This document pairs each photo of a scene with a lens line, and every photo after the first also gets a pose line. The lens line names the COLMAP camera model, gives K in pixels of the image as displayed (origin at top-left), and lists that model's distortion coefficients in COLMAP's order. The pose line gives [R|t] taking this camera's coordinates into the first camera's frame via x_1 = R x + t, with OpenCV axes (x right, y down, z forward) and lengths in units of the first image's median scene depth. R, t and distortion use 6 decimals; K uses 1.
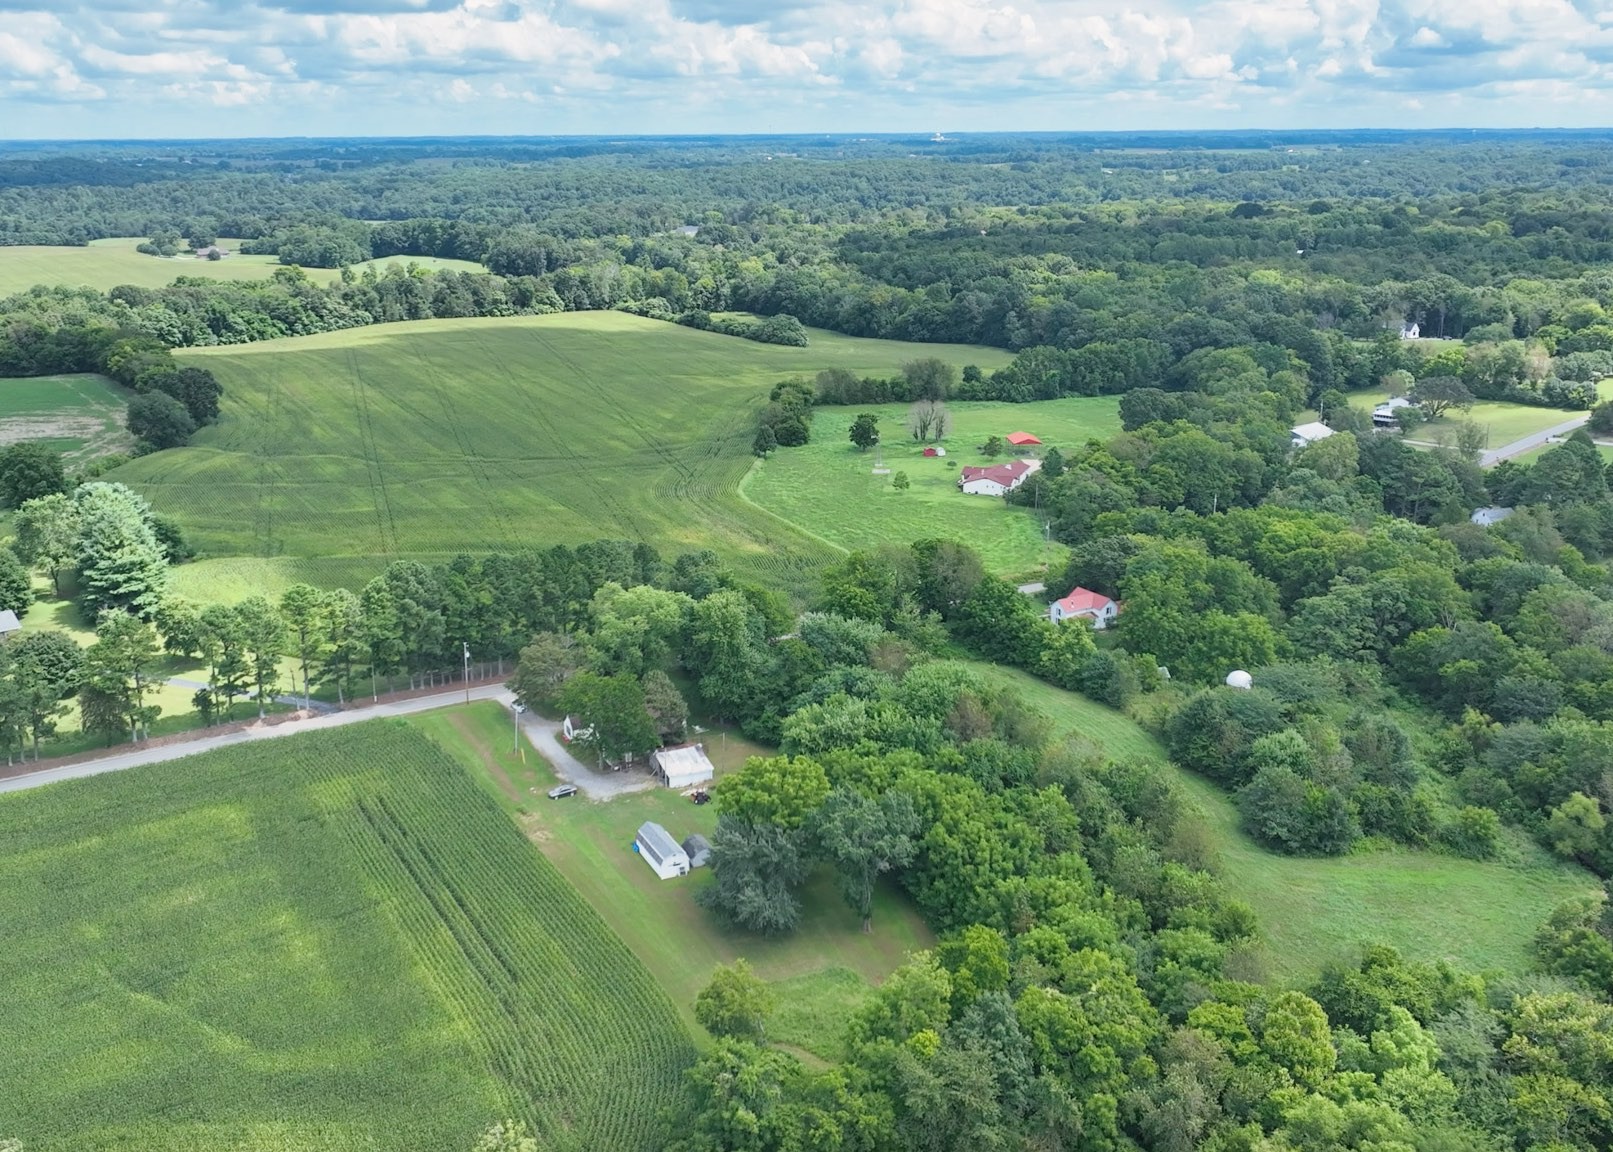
lens RADIAL K [[1527.0, 0, 806.5], [0, 1527.0, 576.0], [0, 0, 1]] dist [0.012161, -0.002116]
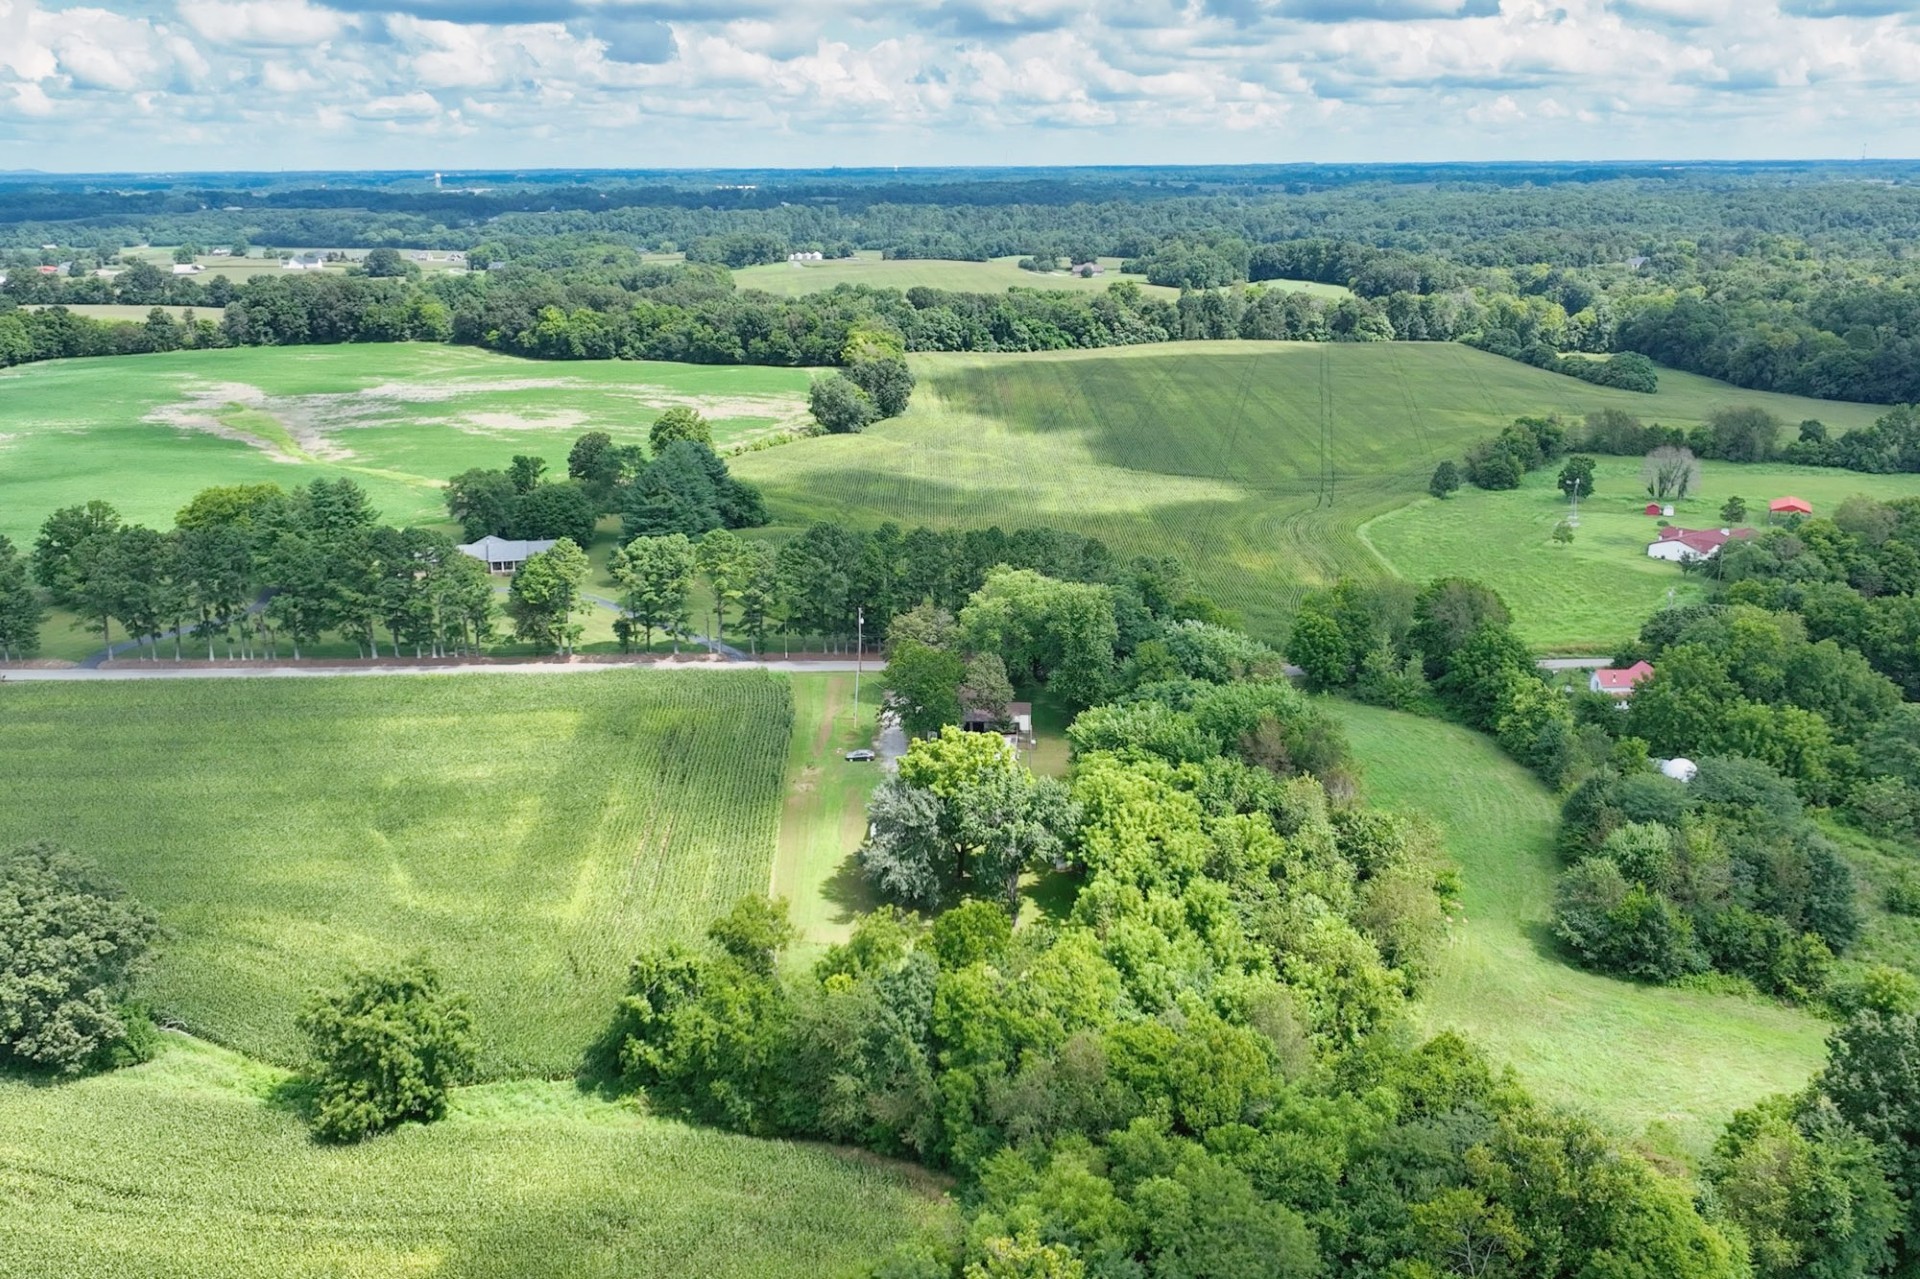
lens RADIAL K [[1771.2, 0, 960.0], [0, 1771.2, 639.5], [0, 0, 1]] dist [0.009232, -0.015330]
pose [[0.873191, 0.127817, -0.470320, 0.128237], [-0.136415, 0.990524, 0.015925, 0.012706], [0.467898, 0.050253, 0.882353, 0.009494]]
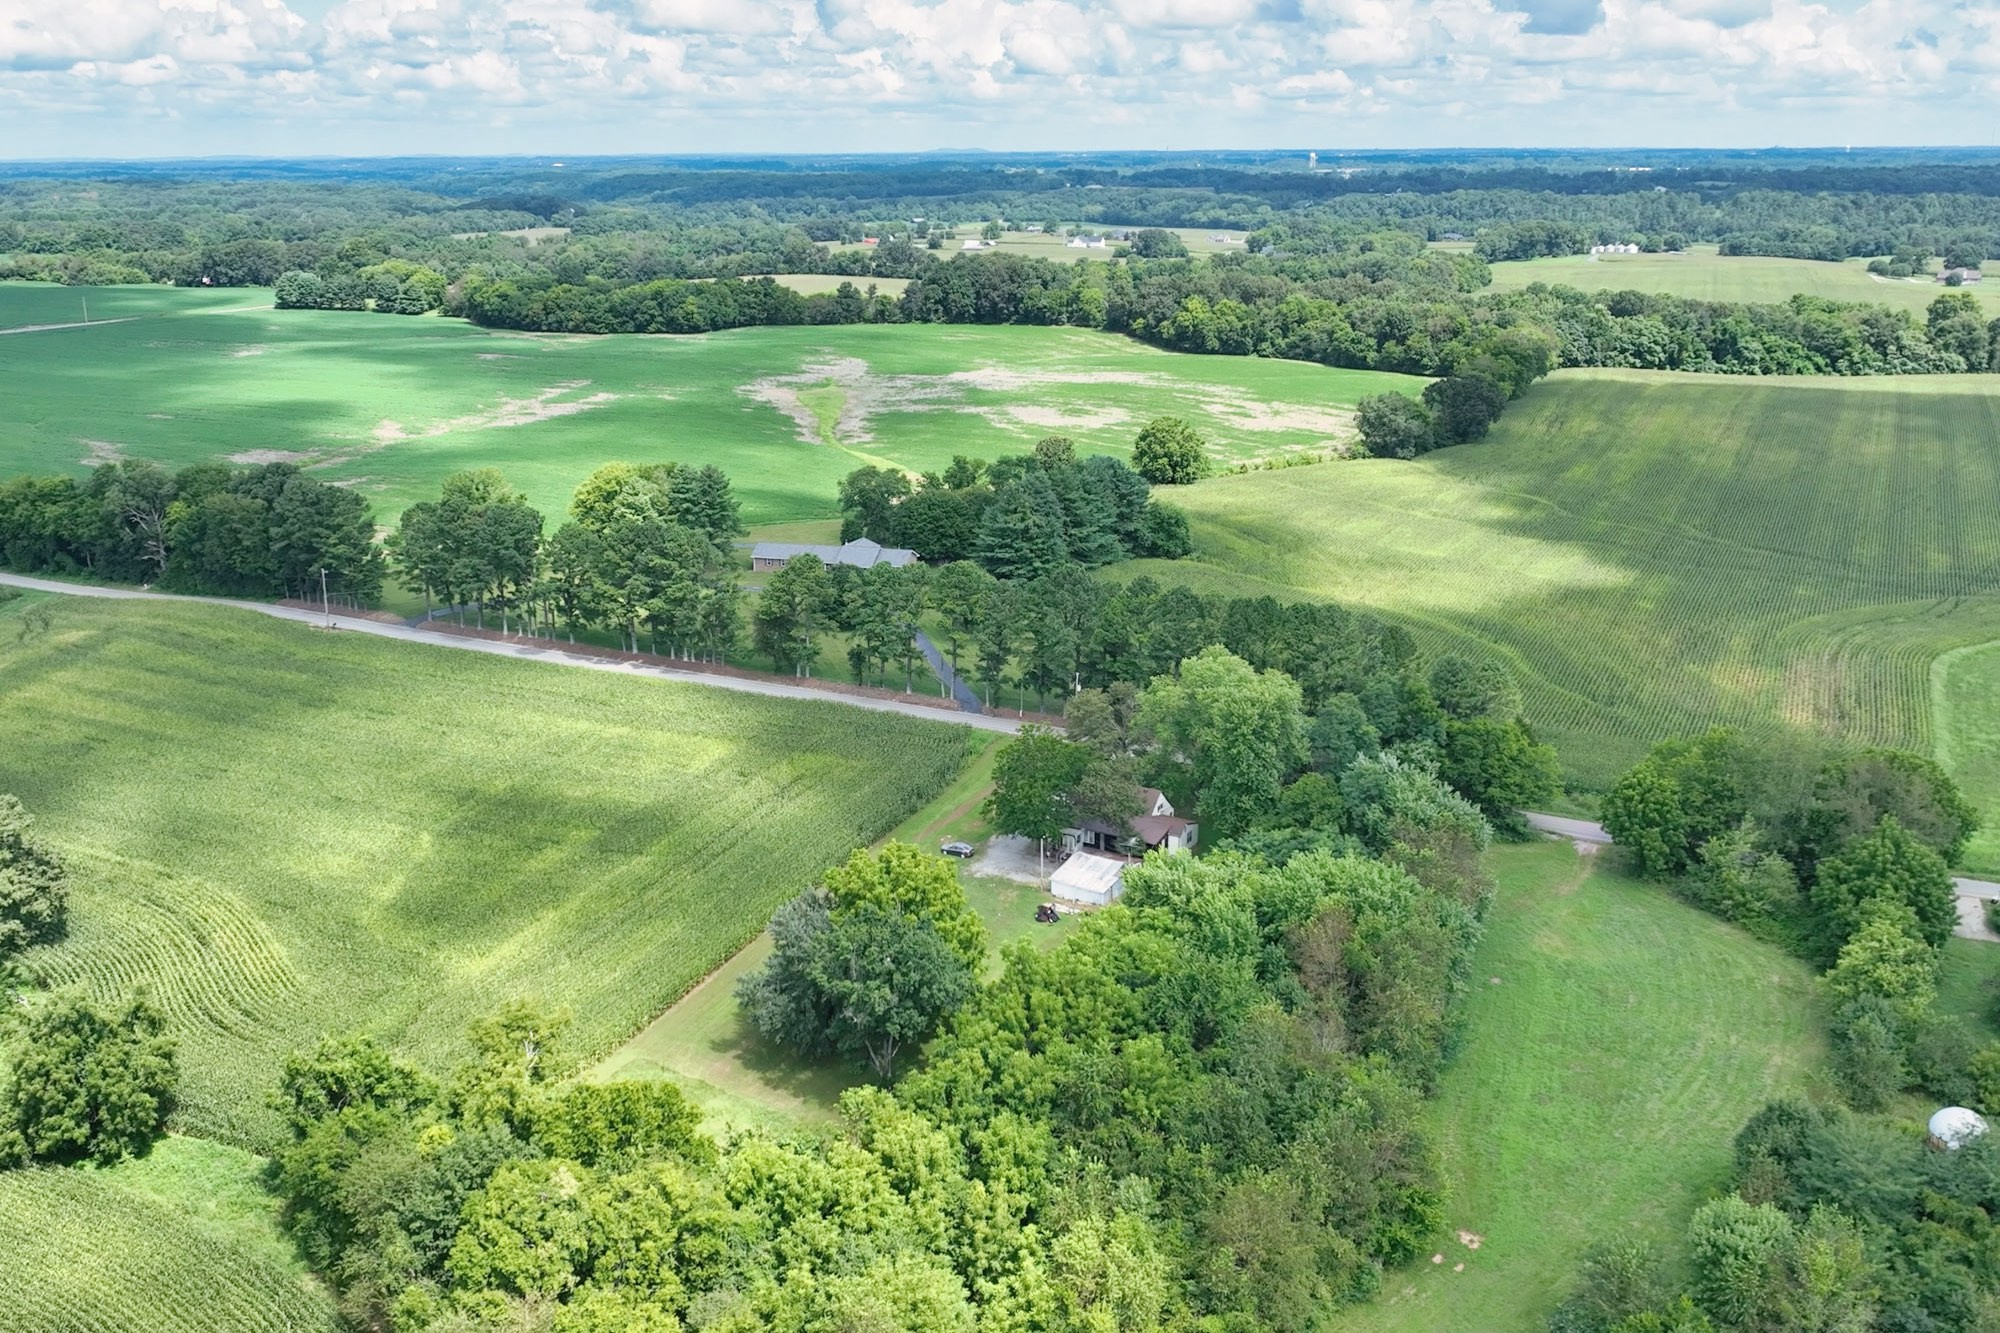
lens RADIAL K [[1796.1, 0, 889.5], [0, 1796.1, 666.5], [0, 0, 1]] dist [-0.004899, -0.002644]
pose [[0.510556, 0.242275, -0.825006, 0.184498], [-0.238913, 0.961673, 0.134558, -0.023379], [0.825986, 0.128405, 0.548871, 0.130292]]
